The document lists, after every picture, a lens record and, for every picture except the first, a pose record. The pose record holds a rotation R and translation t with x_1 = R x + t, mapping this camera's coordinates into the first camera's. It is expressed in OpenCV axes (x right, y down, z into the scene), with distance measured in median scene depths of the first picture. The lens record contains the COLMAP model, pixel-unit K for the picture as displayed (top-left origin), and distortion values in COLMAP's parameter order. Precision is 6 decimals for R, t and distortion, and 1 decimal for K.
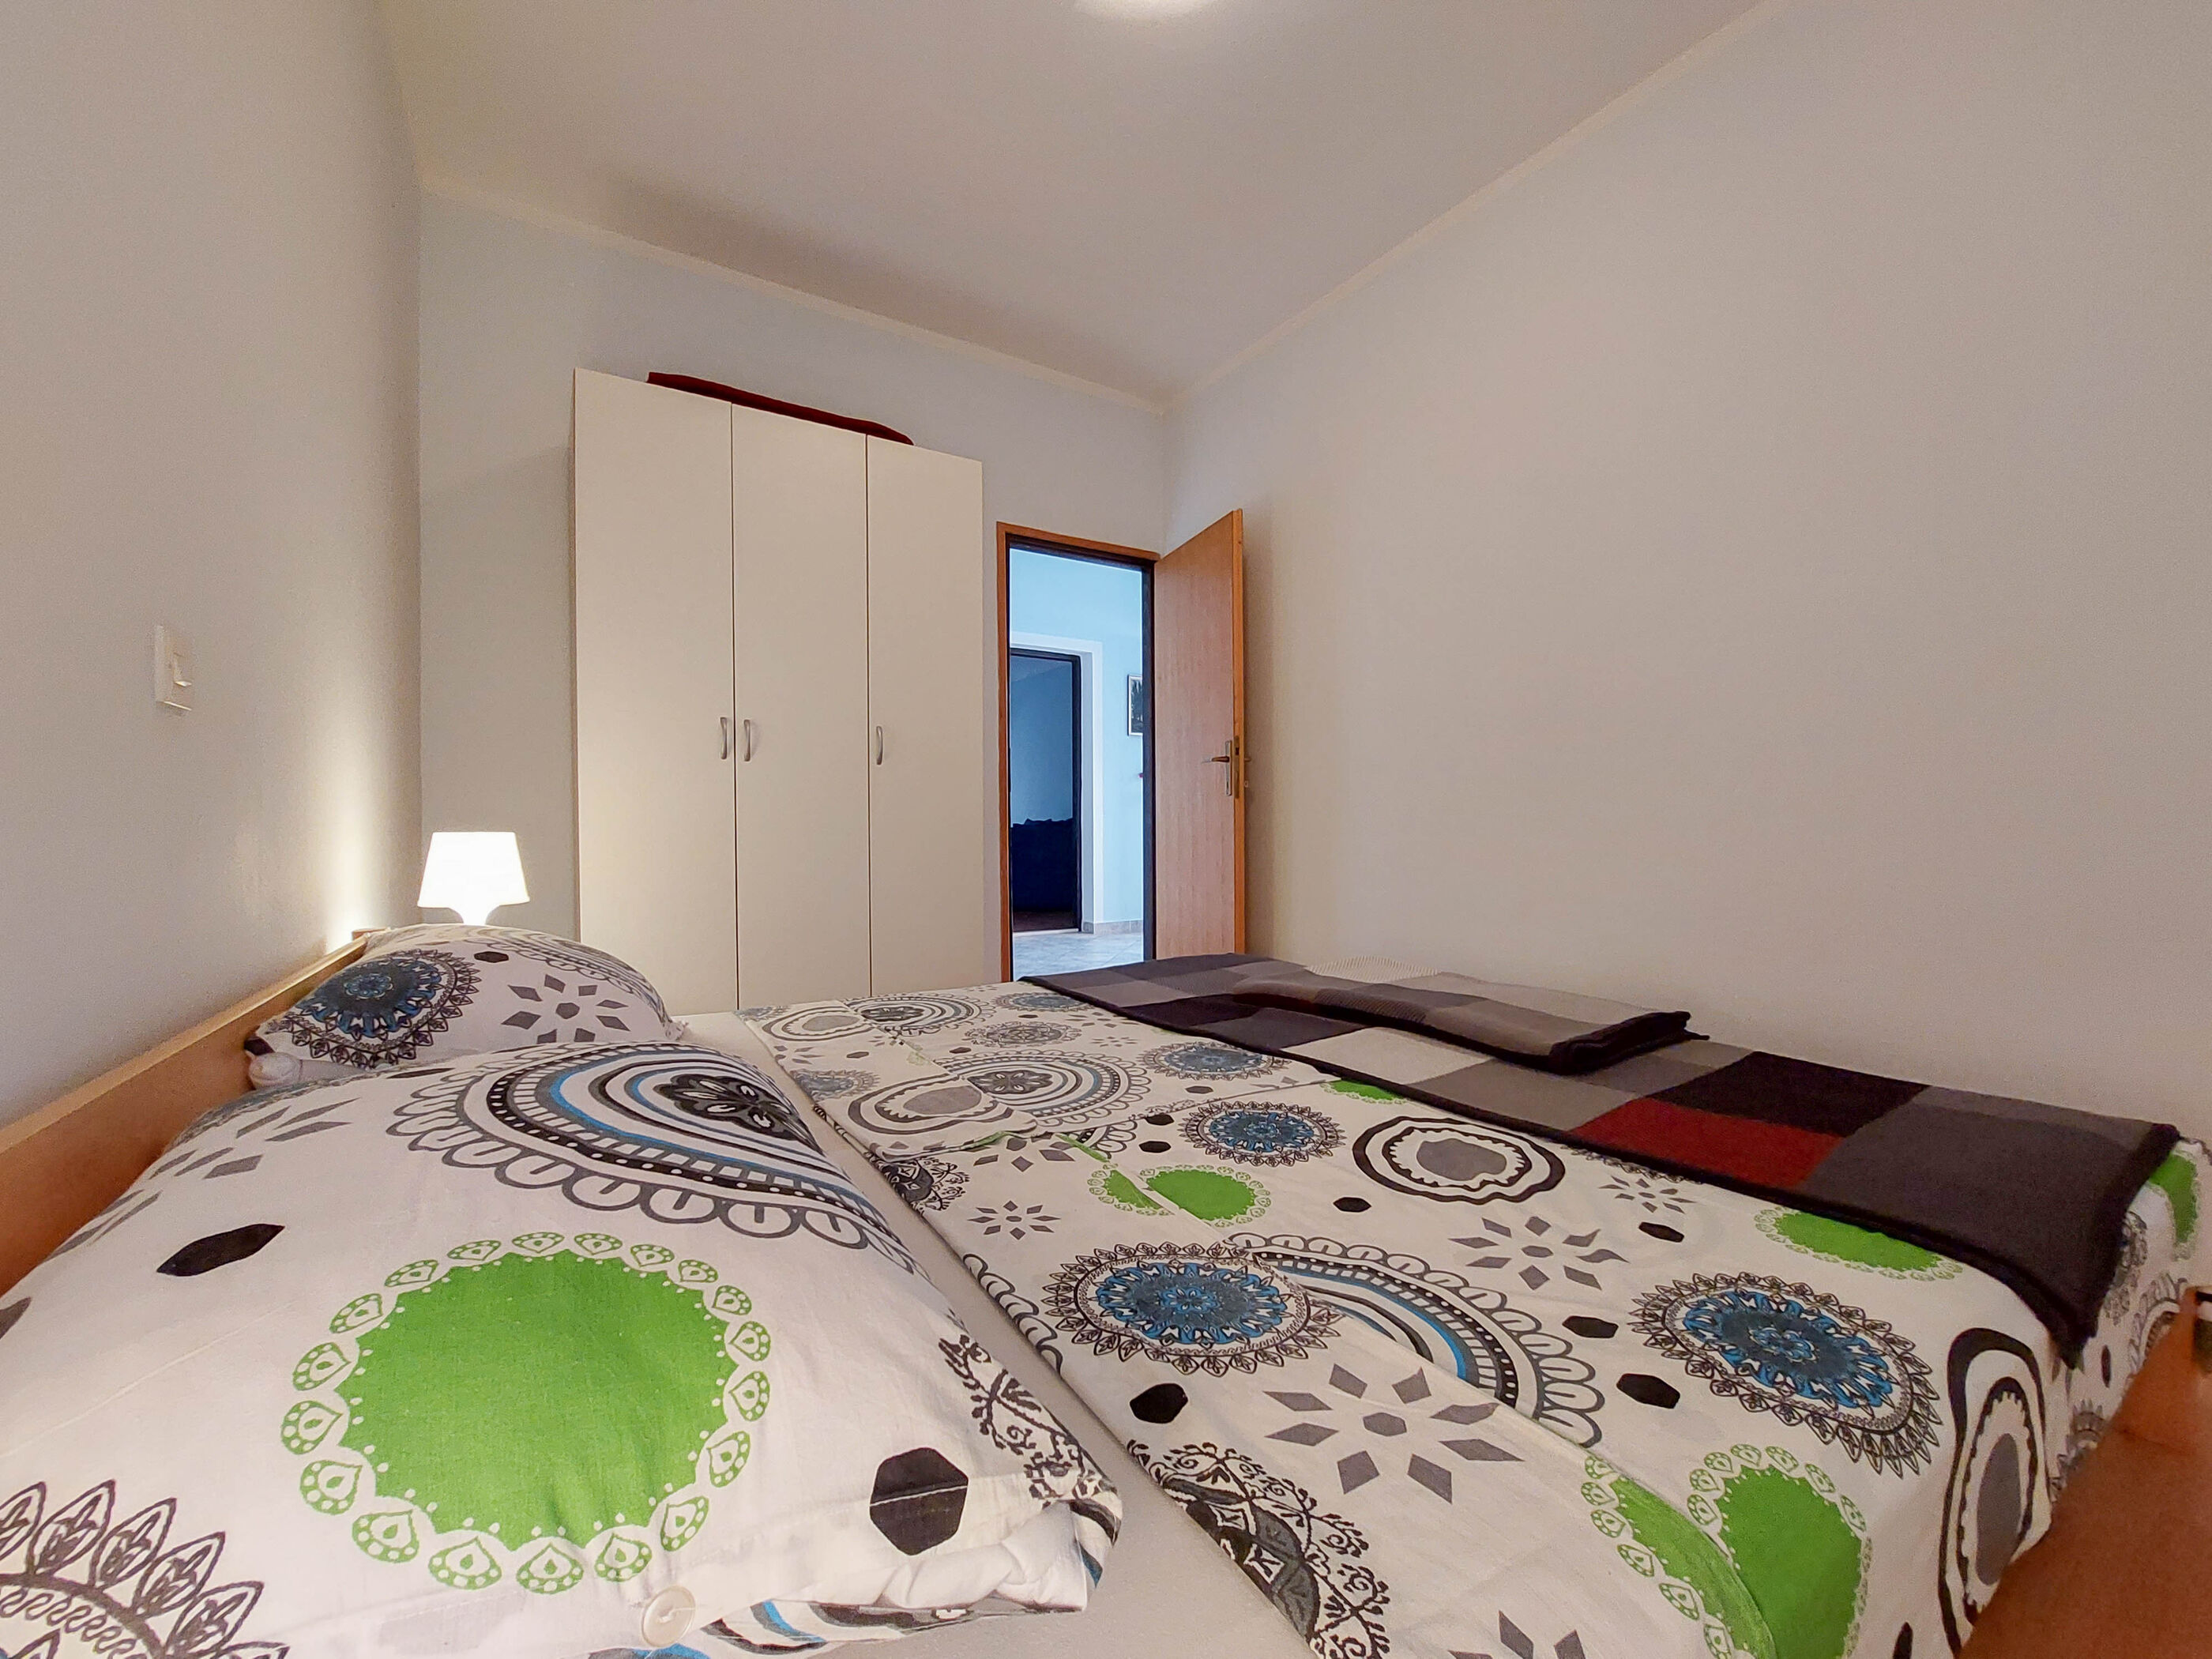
lens RADIAL K [[875.1, 0, 1104.6], [0, 875.1, 824.7], [0, 0, 1]] dist [-0.000728, -0.010833]
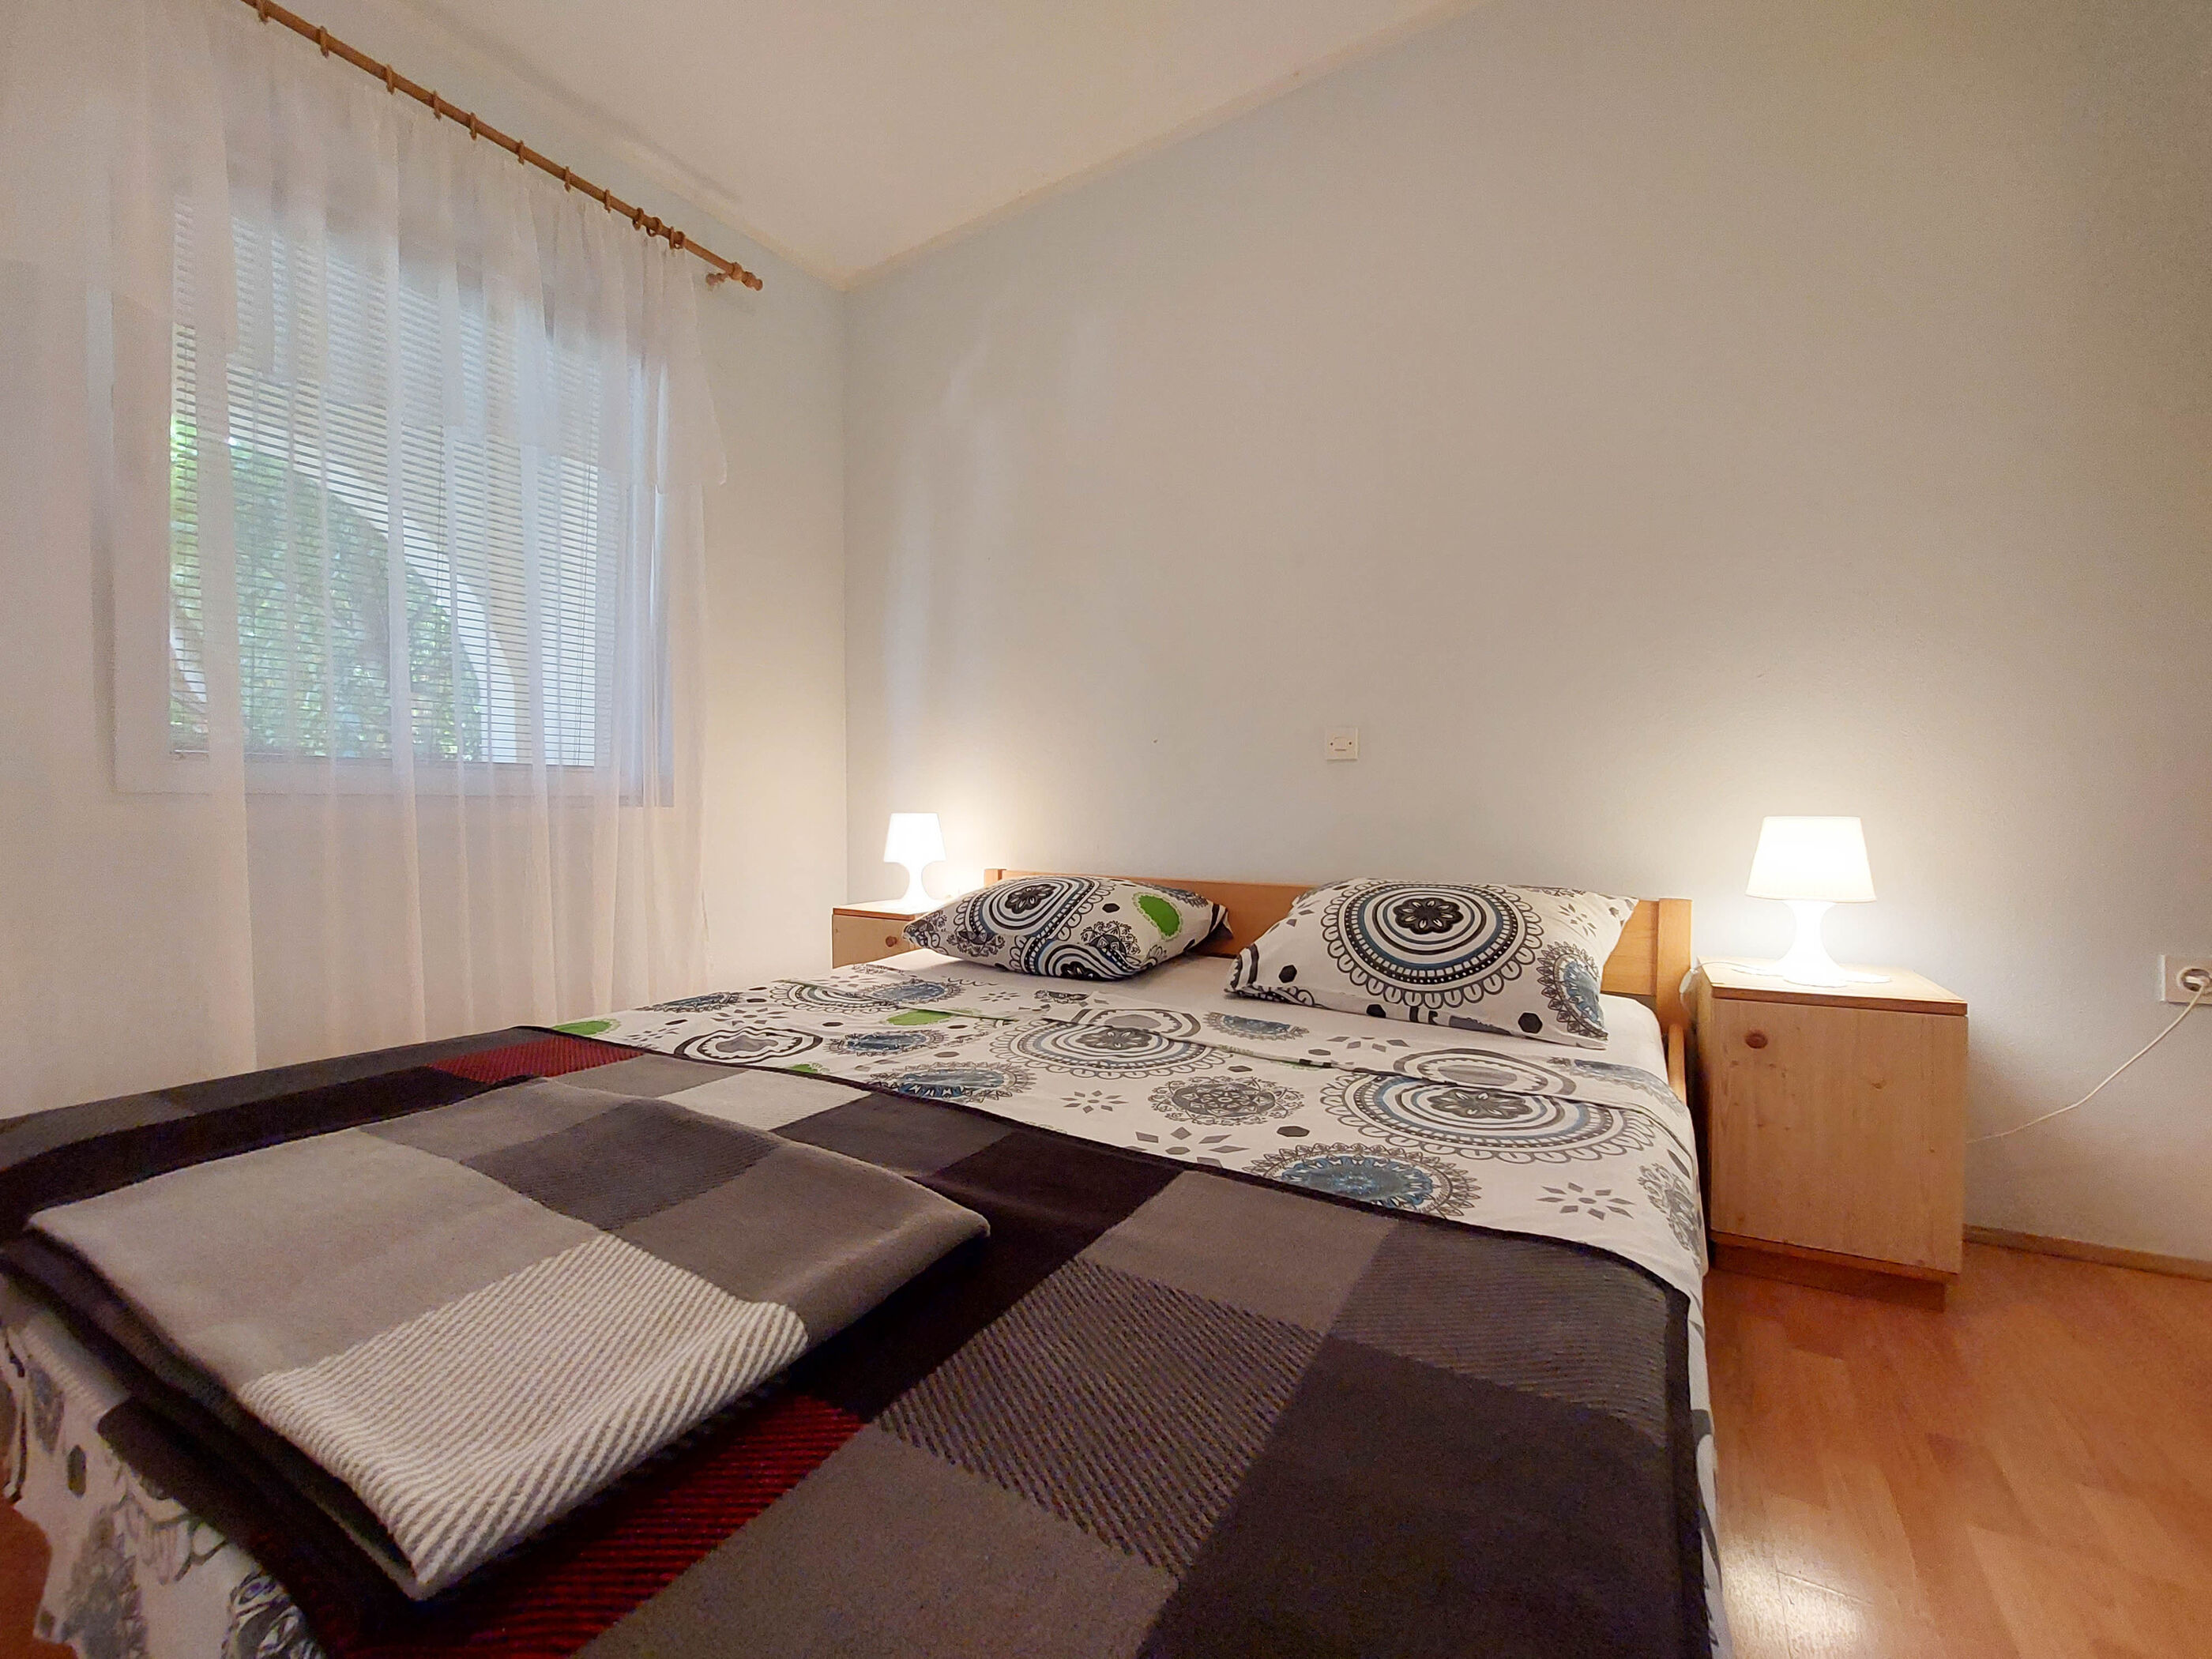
lens RADIAL K [[884.6, 0, 1105.1], [0, 884.6, 843.8], [0, 0, 1]] dist [-0.016225, -0.000153]
pose [[-0.902282, 0.026636, -0.430323, 0.448056], [0.007674, 0.998924, 0.045741, -0.017487], [0.431079, 0.037969, -0.901515, 2.312627]]
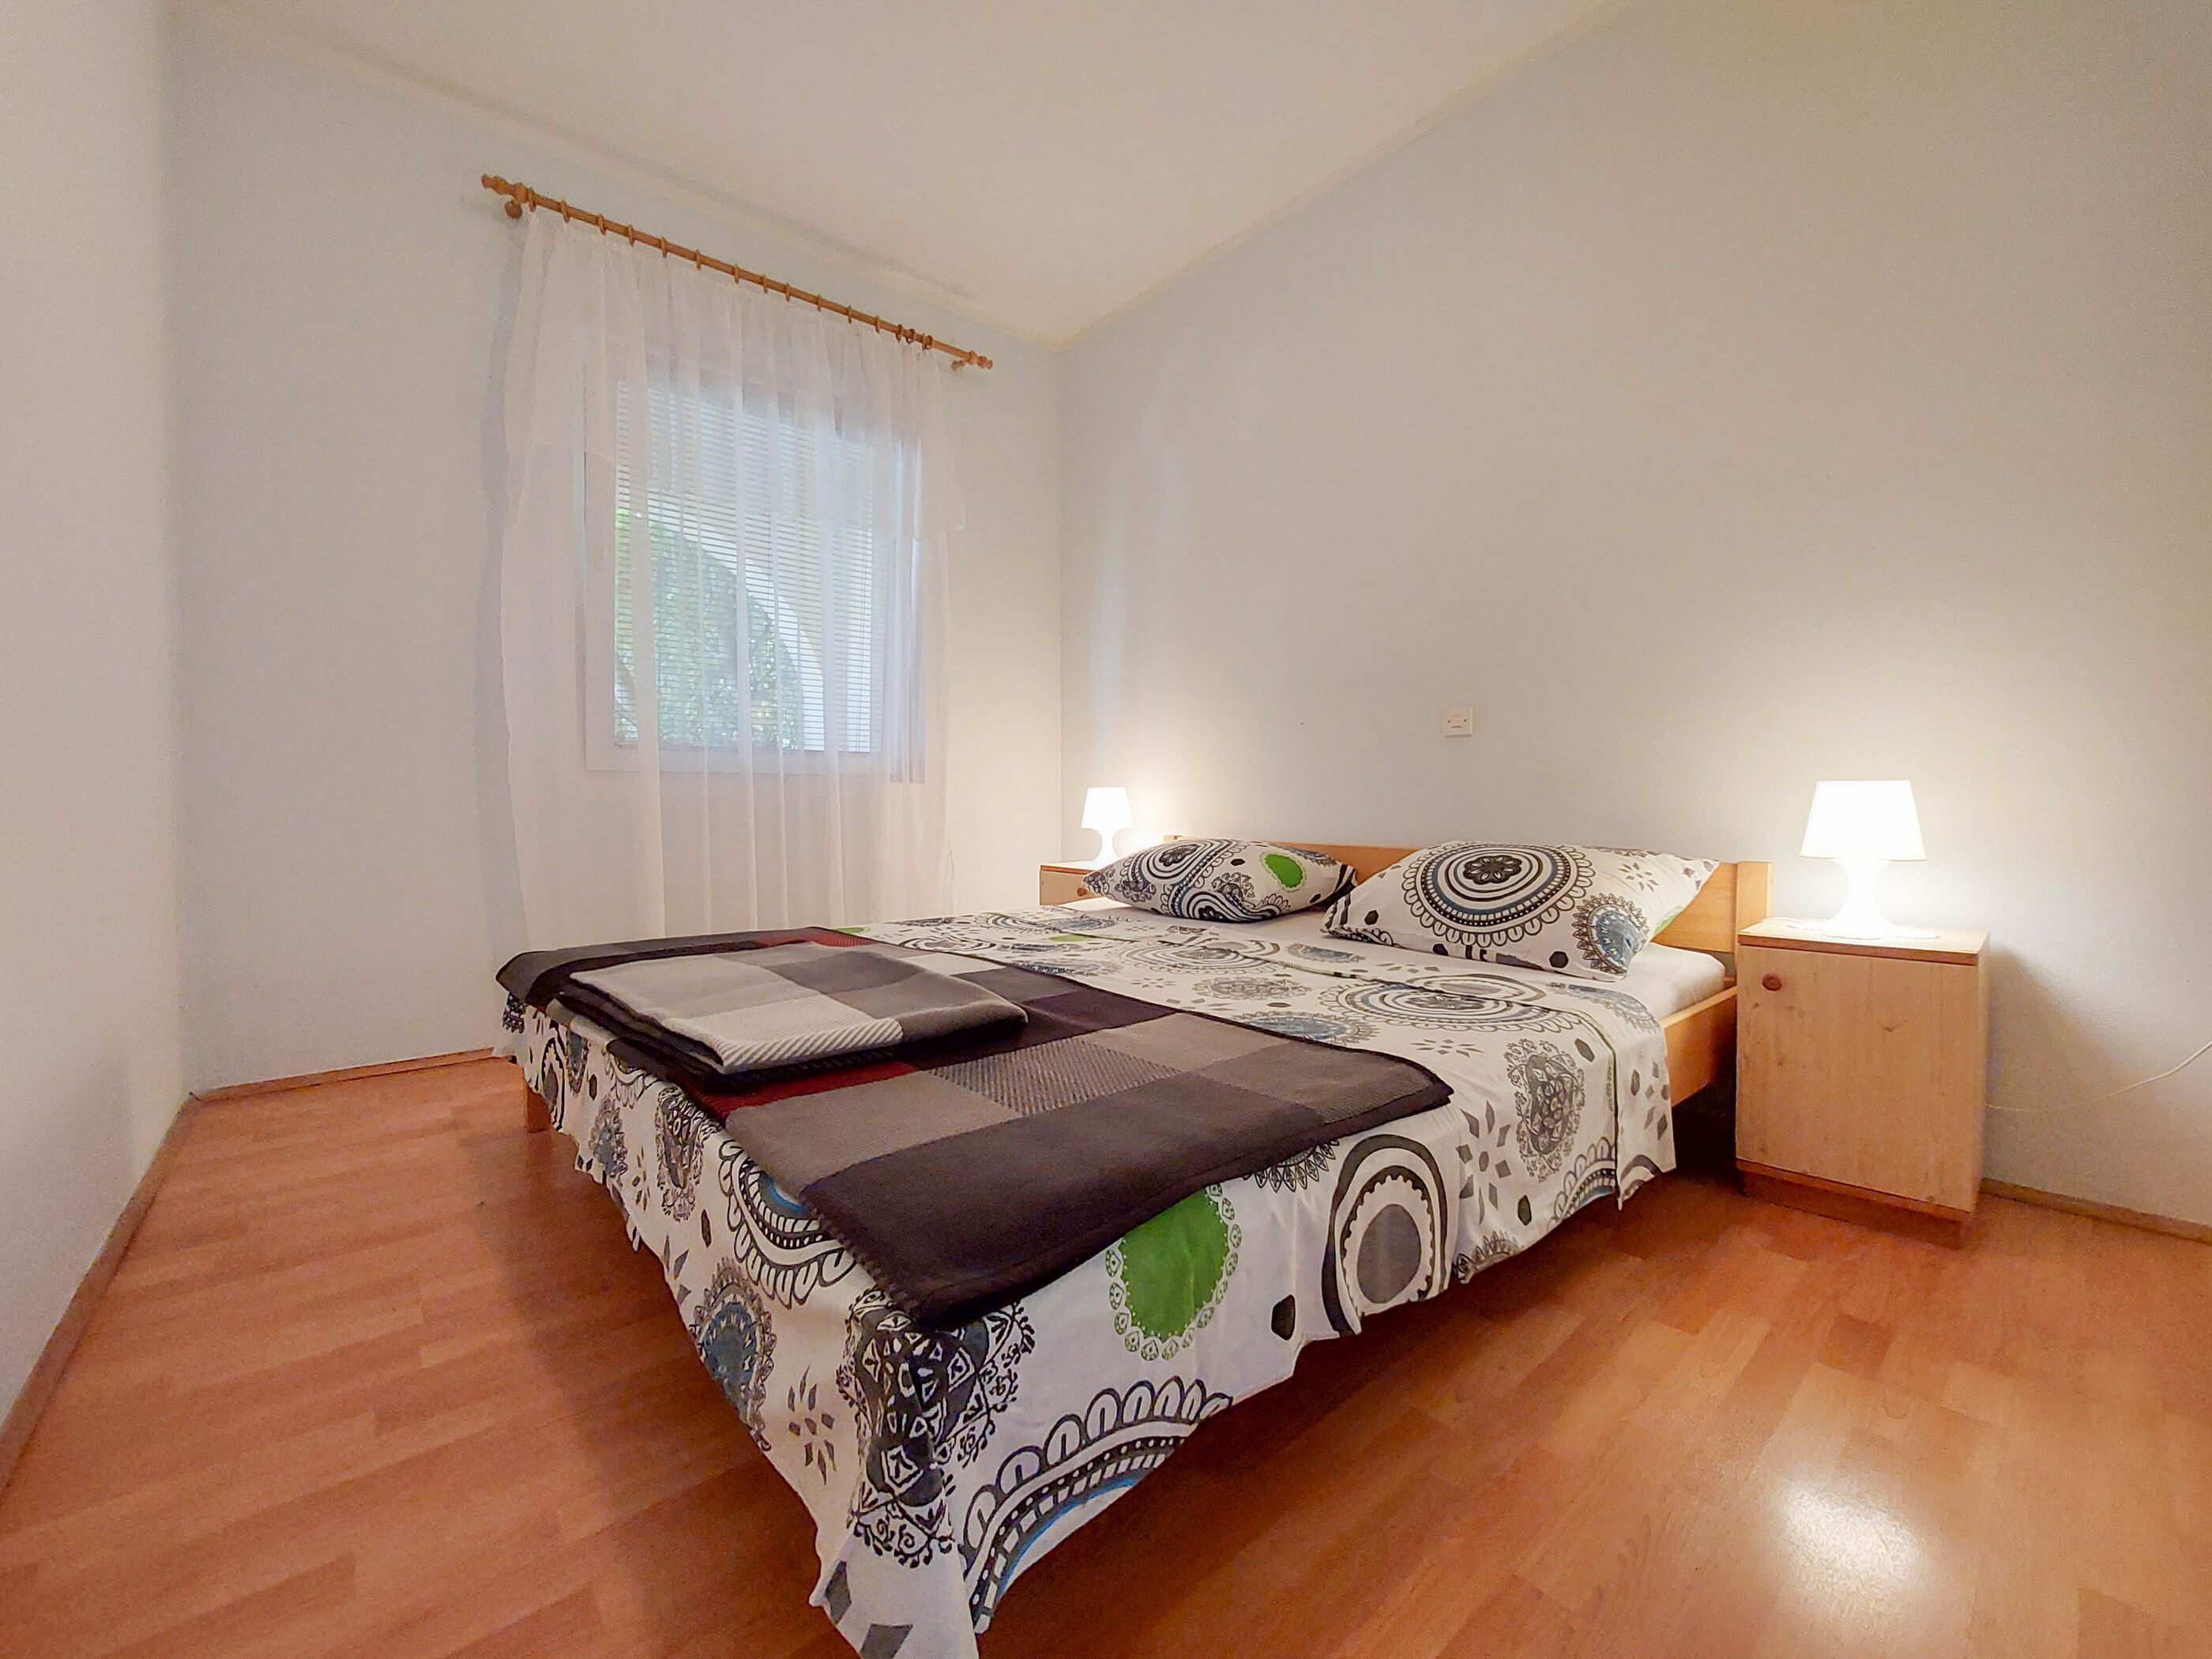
lens RADIAL K [[897.6, 0, 1105.8], [0, 897.6, 842.1], [0, 0, 1]] dist [-0.016319, -0.000488]
pose [[-0.989828, 0.016340, -0.141329, 0.300267], [0.008832, 0.998524, 0.053587, 0.024213], [0.141996, 0.051794, -0.988511, 2.818092]]
